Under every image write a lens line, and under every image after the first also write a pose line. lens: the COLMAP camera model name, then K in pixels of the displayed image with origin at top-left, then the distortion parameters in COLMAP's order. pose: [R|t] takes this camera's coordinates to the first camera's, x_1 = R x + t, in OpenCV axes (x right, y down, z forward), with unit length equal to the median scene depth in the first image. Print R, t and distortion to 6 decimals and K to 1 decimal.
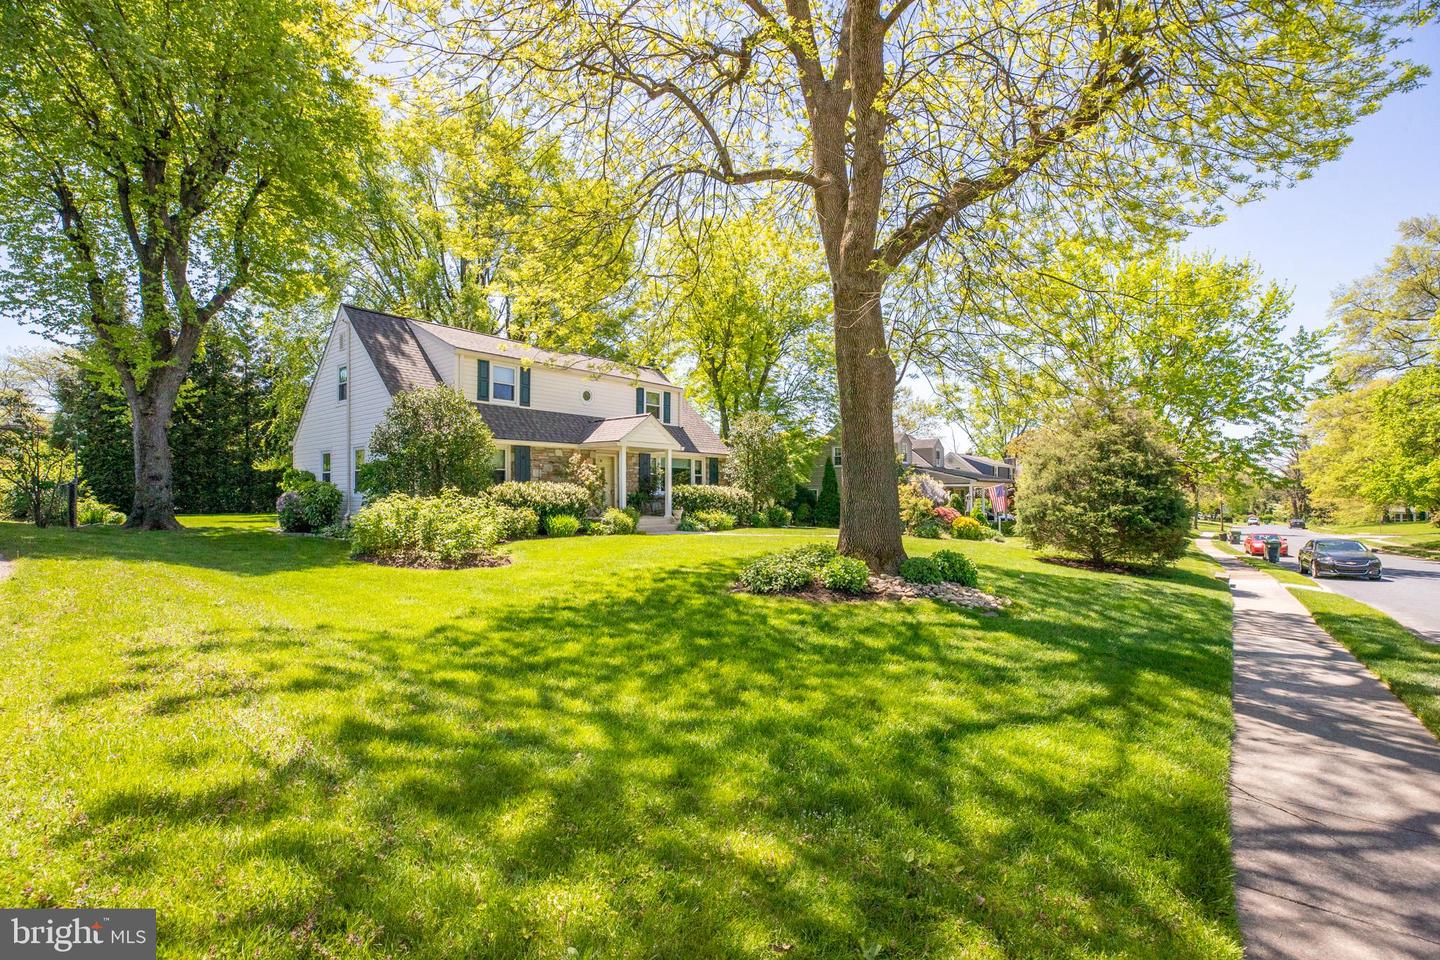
lens RADIAL K [[665.0, 0, 719.4], [0, 665.0, 479.1], [0, 0, 1]] dist [-0.004745, -0.000220]
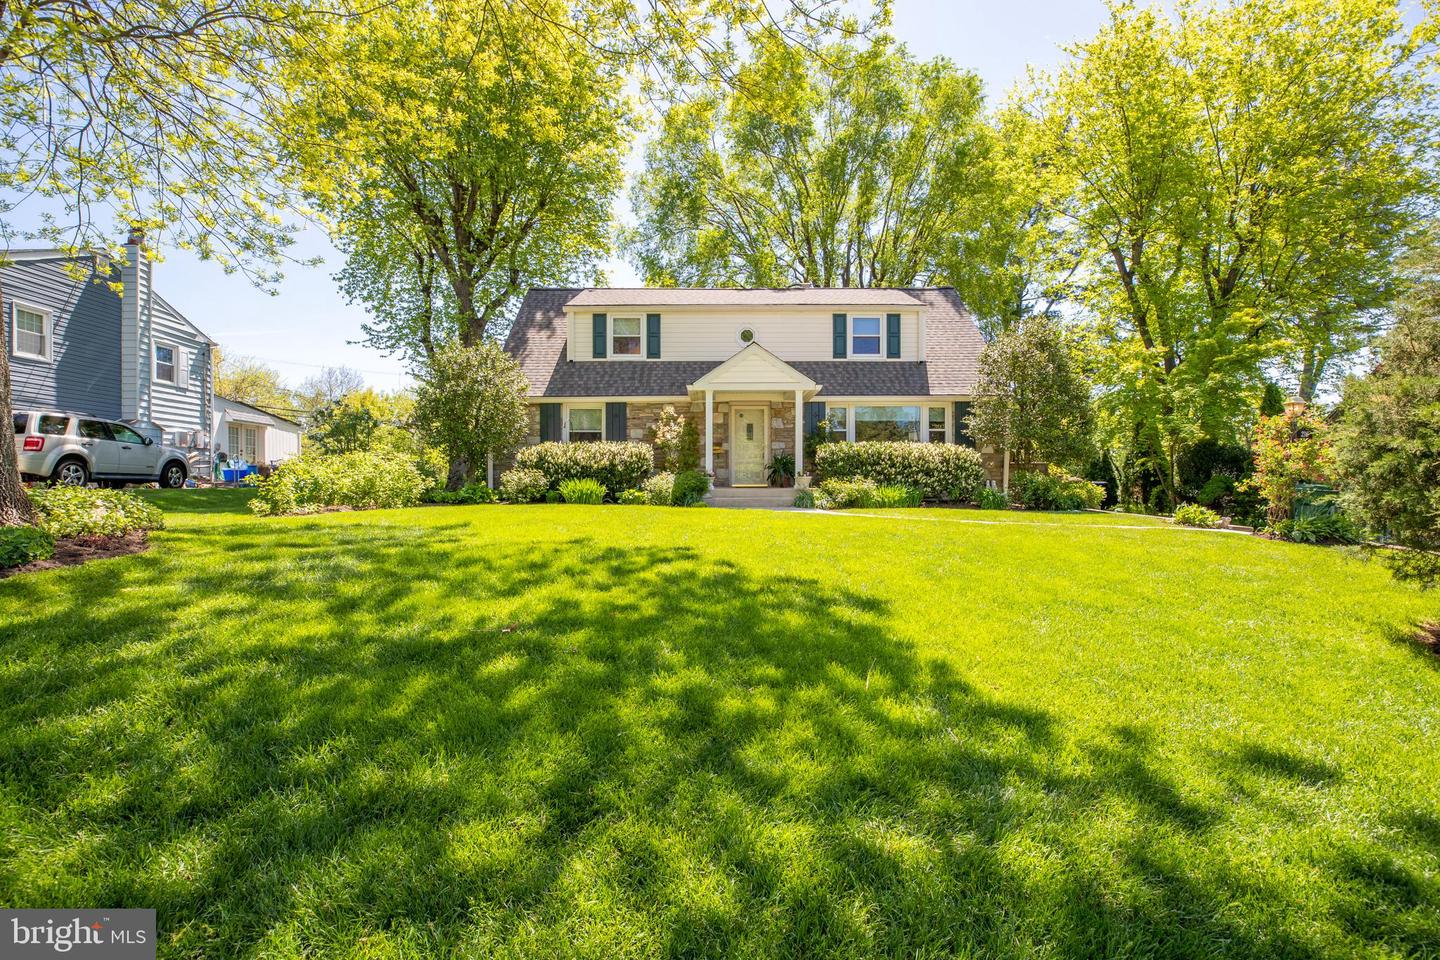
lens RADIAL K [[665.0, 0, 719.5], [0, 665.0, 484.3], [0, 0, 1]] dist [-0.004745, -0.000220]
pose [[0.632138, 0.022392, -0.774532, 0.465983], [0.020021, 0.998777, 0.045215, 0.021594], [0.774597, -0.044089, 0.630917, 0.501946]]
